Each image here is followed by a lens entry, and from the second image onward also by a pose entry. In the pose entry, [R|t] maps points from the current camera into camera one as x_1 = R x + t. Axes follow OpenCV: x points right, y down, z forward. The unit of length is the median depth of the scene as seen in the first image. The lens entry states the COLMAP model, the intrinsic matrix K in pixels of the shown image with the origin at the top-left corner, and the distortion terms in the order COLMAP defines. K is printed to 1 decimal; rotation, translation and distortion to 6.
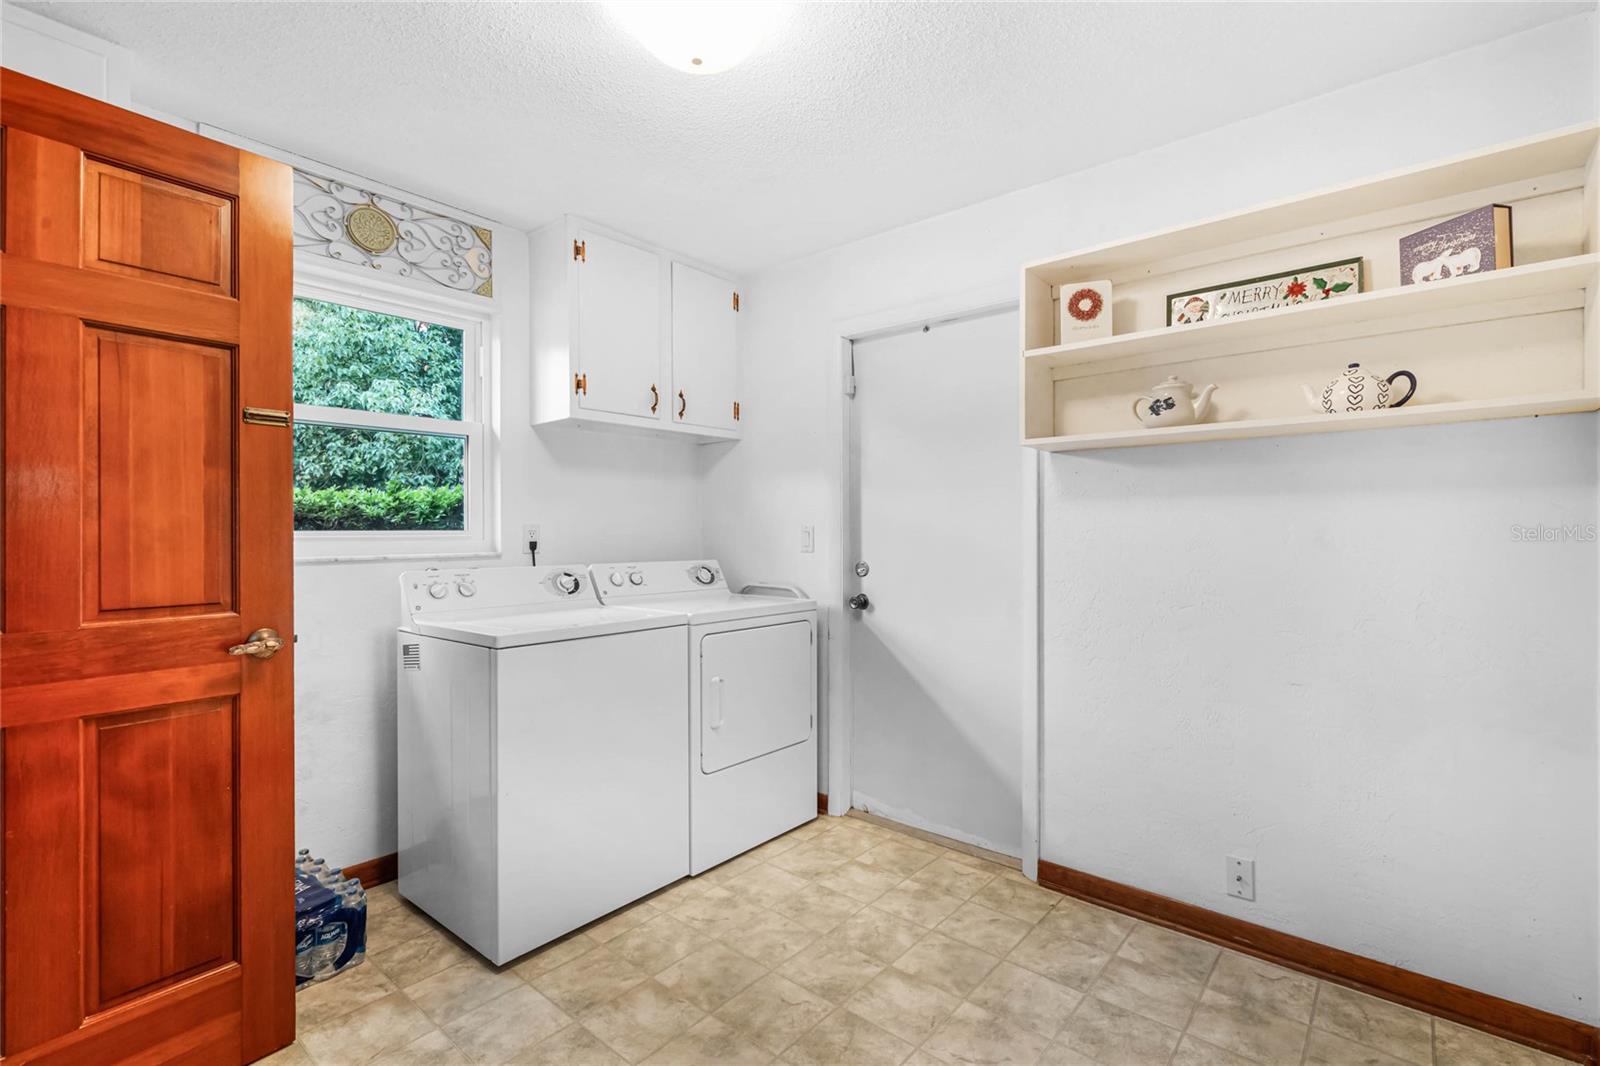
lens RADIAL K [[724.3, 0, 800.8], [0, 724.3, 529.3], [0, 0, 1]] dist [-0.002478, 0.000279]
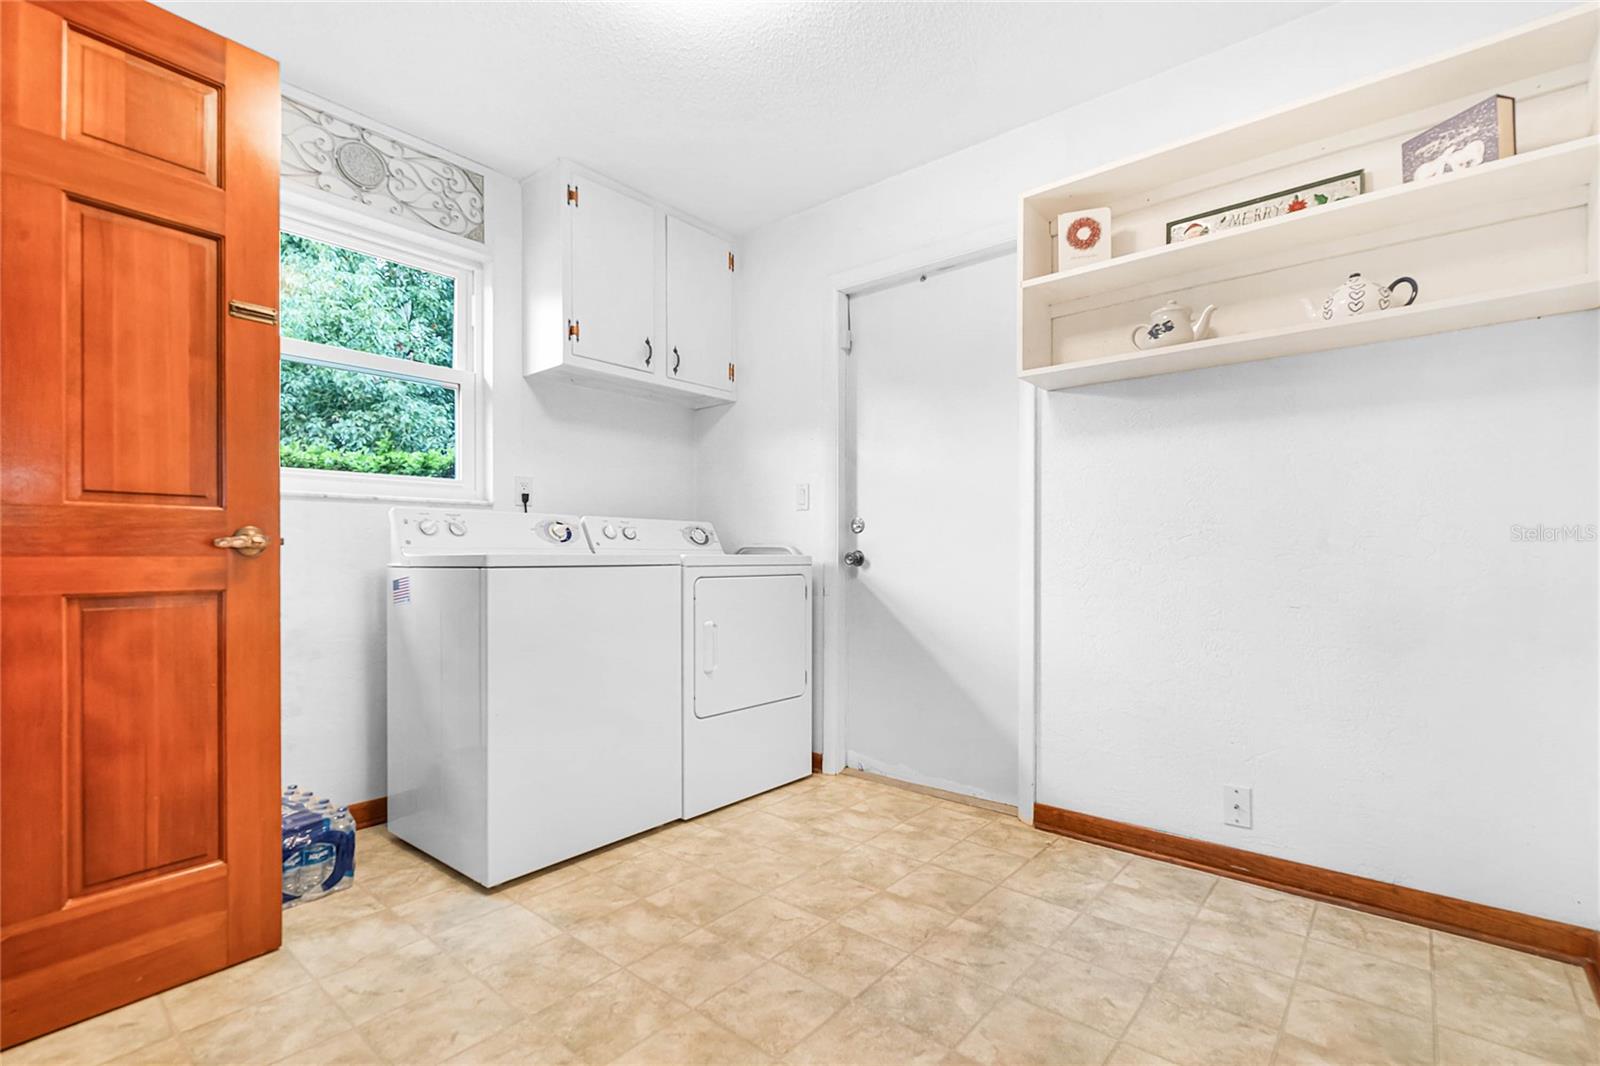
lens RADIAL K [[724.3, 0, 802.3], [0, 724.3, 718.2], [0, 0, 1]] dist [-0.002478, 0.000279]
pose [[0.999994, 0.002994, 0.001472, 0.009803], [-0.003000, 0.999986, 0.004351, 0.374290], [-0.001459, -0.004355, 0.999989, 0.010312]]
